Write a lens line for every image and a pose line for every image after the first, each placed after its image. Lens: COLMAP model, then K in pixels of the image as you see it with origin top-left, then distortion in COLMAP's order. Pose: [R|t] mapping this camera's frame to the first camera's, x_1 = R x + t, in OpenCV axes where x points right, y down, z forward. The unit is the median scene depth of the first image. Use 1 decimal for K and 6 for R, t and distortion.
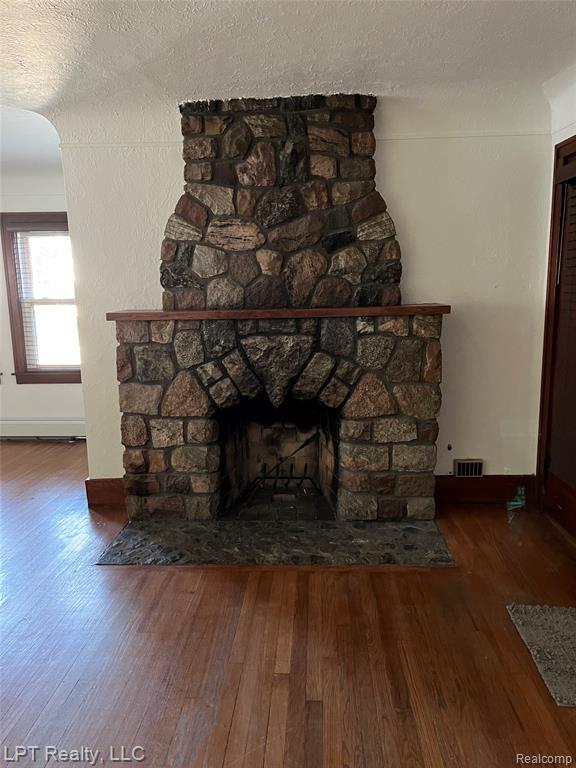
lens RADIAL K [[576.5, 0, 290.6], [0, 576.5, 386.7], [0, 0, 1]] dist [0.013287, -0.006292]
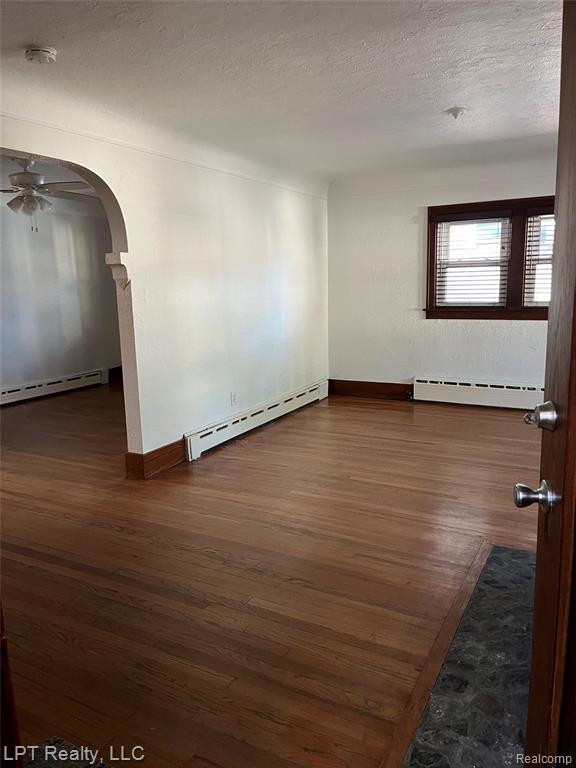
lens RADIAL K [[576.5, 0, 290.5], [0, 576.5, 382.6], [0, 0, 1]] dist [0.013287, -0.006292]
pose [[-0.412853, 0.198617, -0.888878, 0.661035], [-0.116949, 0.956294, 0.268000, -0.196524], [0.903258, 0.214598, -0.371581, 1.013799]]
